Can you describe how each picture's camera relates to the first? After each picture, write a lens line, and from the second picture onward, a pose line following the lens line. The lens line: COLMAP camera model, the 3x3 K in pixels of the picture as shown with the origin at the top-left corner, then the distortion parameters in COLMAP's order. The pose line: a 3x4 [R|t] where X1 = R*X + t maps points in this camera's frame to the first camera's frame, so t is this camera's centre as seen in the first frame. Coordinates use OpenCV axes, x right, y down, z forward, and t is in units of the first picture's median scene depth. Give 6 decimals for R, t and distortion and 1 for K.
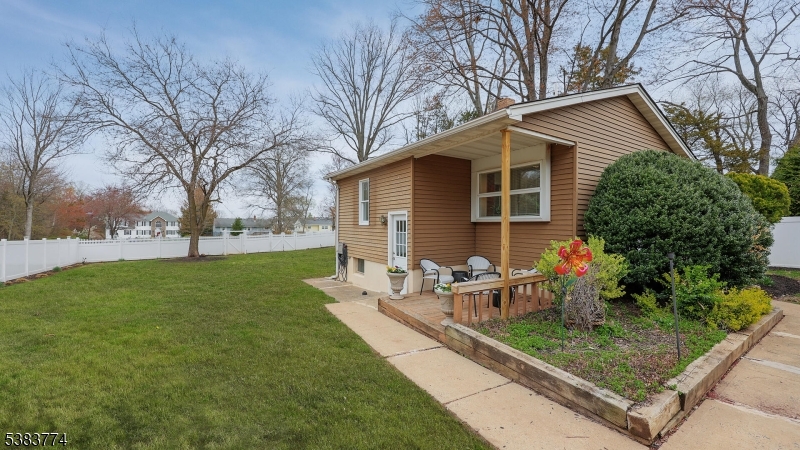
lens RADIAL K [[324.3, 0, 410.9], [0, 324.3, 226.4], [0, 0, 1]] dist [-0.000461, 0.000029]
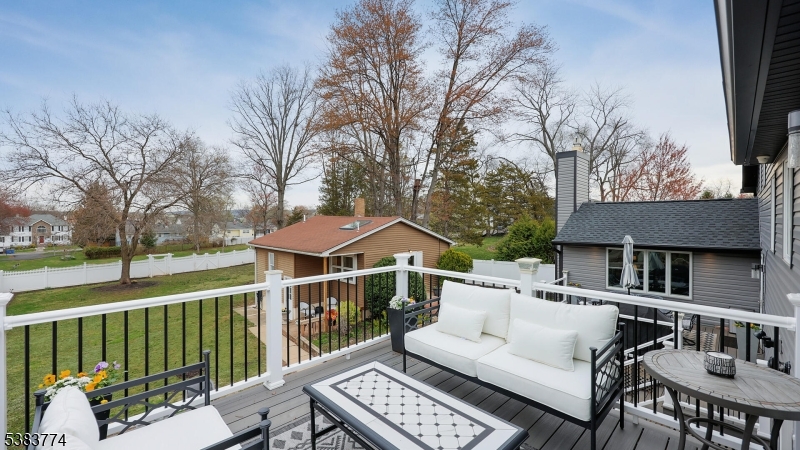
lens RADIAL K [[333.4, 0, 400.0], [0, 333.4, 225.0], [0, 0, 1]] dist [-0.001438, -0.000181]
pose [[0.984709, -0.014851, 0.173573, 0.055851], [0.013135, 0.999853, 0.011033, -0.077759], [-0.173711, -0.008585, 0.984759, -0.218271]]
